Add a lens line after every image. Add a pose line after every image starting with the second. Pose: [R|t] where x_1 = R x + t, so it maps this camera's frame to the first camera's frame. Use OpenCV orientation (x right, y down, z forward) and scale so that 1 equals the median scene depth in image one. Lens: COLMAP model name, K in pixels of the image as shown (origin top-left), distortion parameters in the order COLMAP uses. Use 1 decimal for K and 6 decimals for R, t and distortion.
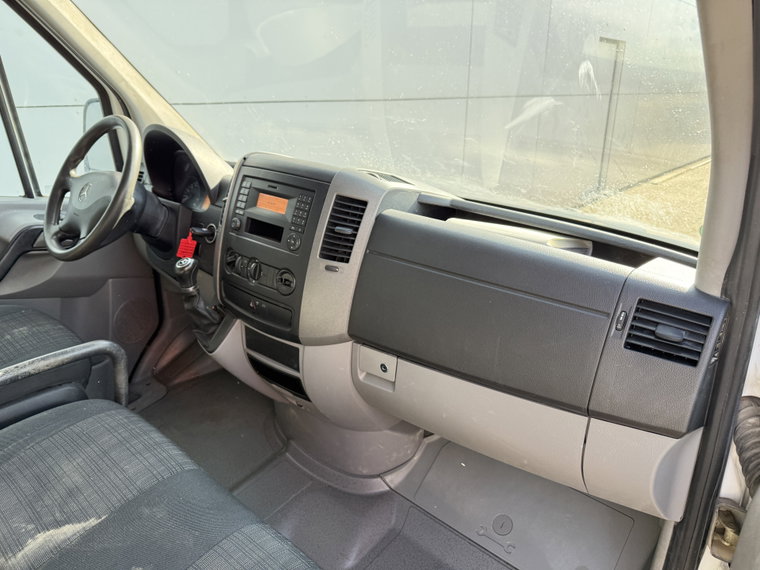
lens RADIAL K [[542.7, 0, 380.0], [0, 542.7, 285.0], [0, 0, 1]] dist [0.008965, -0.070877]
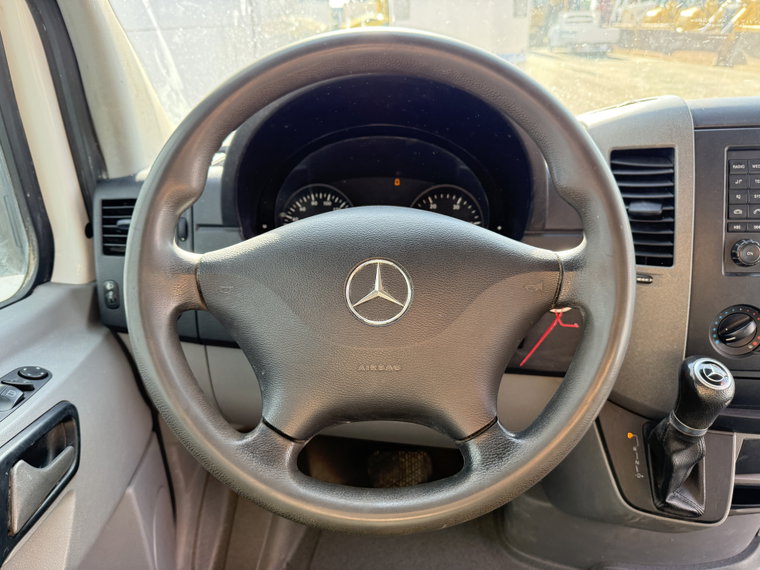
lens RADIAL K [[525.8, 0, 380.0], [0, 525.8, 285.0], [0, 0, 1]] dist [-0.001855, -0.020418]
pose [[0.759817, -0.297370, 0.578143, -0.841603], [0.252648, 0.954426, 0.158872, -0.258089], [-0.599038, 0.025353, 0.800319, 0.897804]]
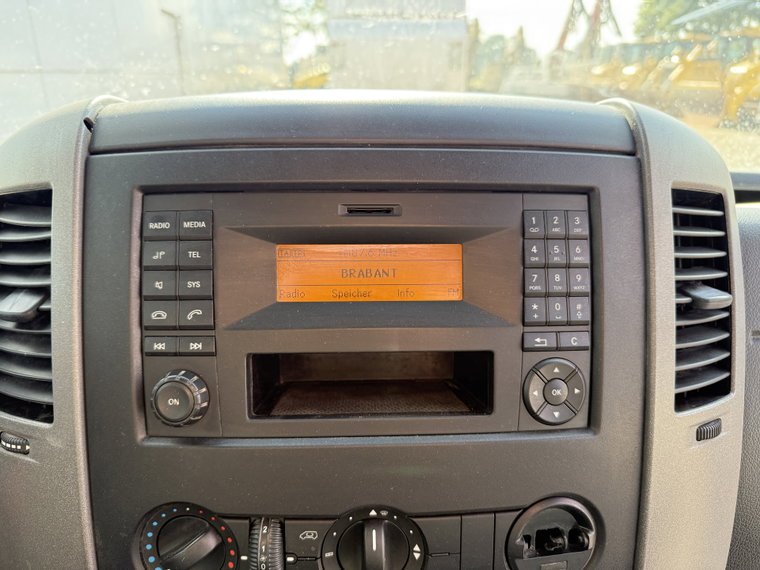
lens RADIAL K [[542.7, 0, 380.0], [0, 542.7, 285.0], [0, 0, 1]] dist [0.008965, -0.070877]
pose [[0.709727, -0.248782, 0.659087, -0.373017], [0.255692, 0.962739, 0.088062, -0.170454], [-0.656437, 0.106023, 0.746893, 0.830139]]
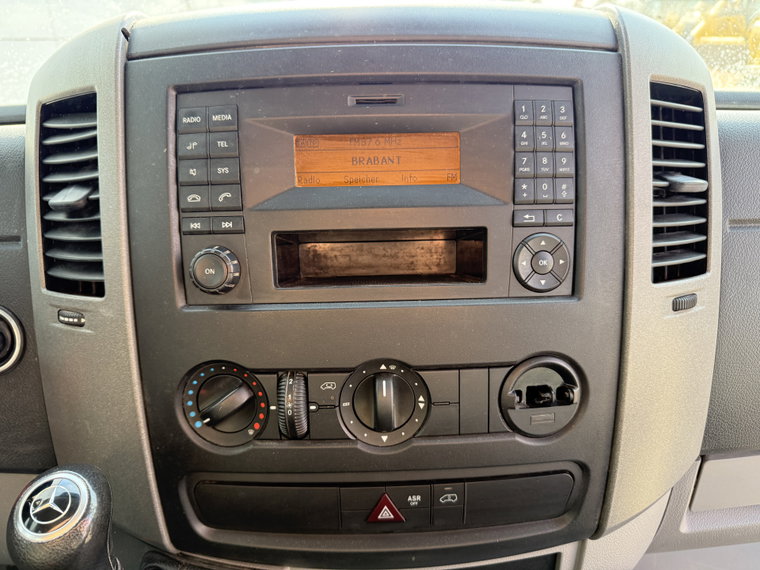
lens RADIAL K [[542.7, 0, 380.0], [0, 542.7, 285.0], [0, 0, 1]] dist [0.008965, -0.070877]
pose [[0.722398, -0.298998, 0.623492, -0.405858], [0.272886, 0.951769, 0.140250, -0.130682], [-0.635354, 0.068825, 0.769147, 0.804854]]
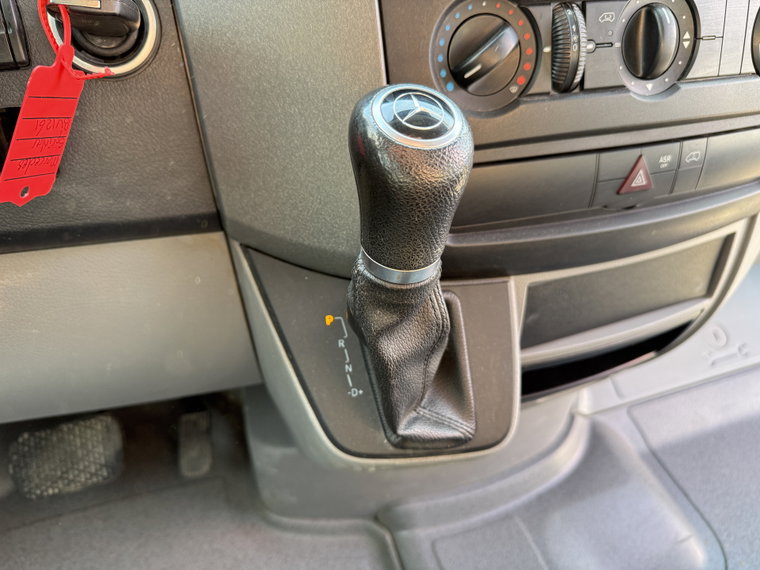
lens RADIAL K [[525.8, 0, 380.0], [0, 525.8, 285.0], [0, 0, 1]] dist [-0.001855, -0.020418]
pose [[0.498175, -0.490313, 0.715133, -0.544667], [0.329948, 0.869913, 0.366586, -0.060912], [-0.801846, 0.053333, 0.595147, 0.998344]]
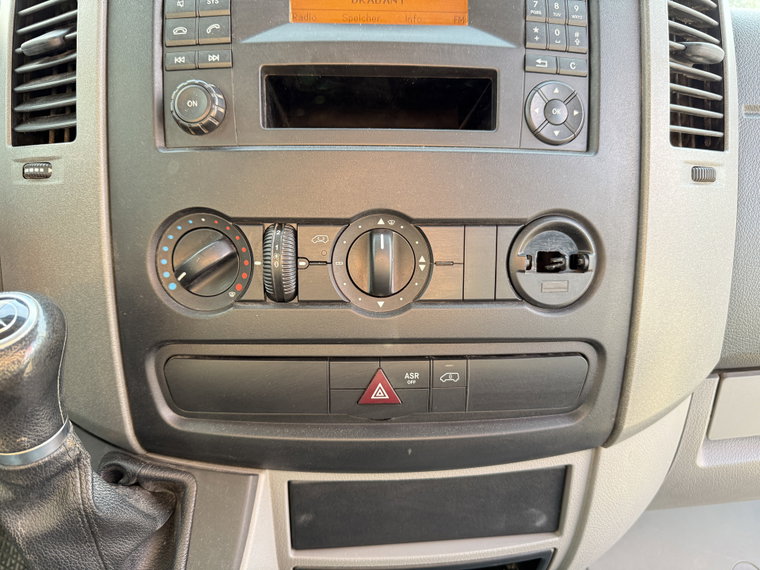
lens RADIAL K [[544.8, 0, 380.0], [0, 544.8, 285.0], [0, 0, 1]] dist [0.002871, -0.048621]
pose [[0.711996, -0.242850, 0.658852, -0.418804], [0.249547, 0.964549, 0.085853, -0.039127], [-0.656344, 0.103288, 0.747358, 0.836910]]
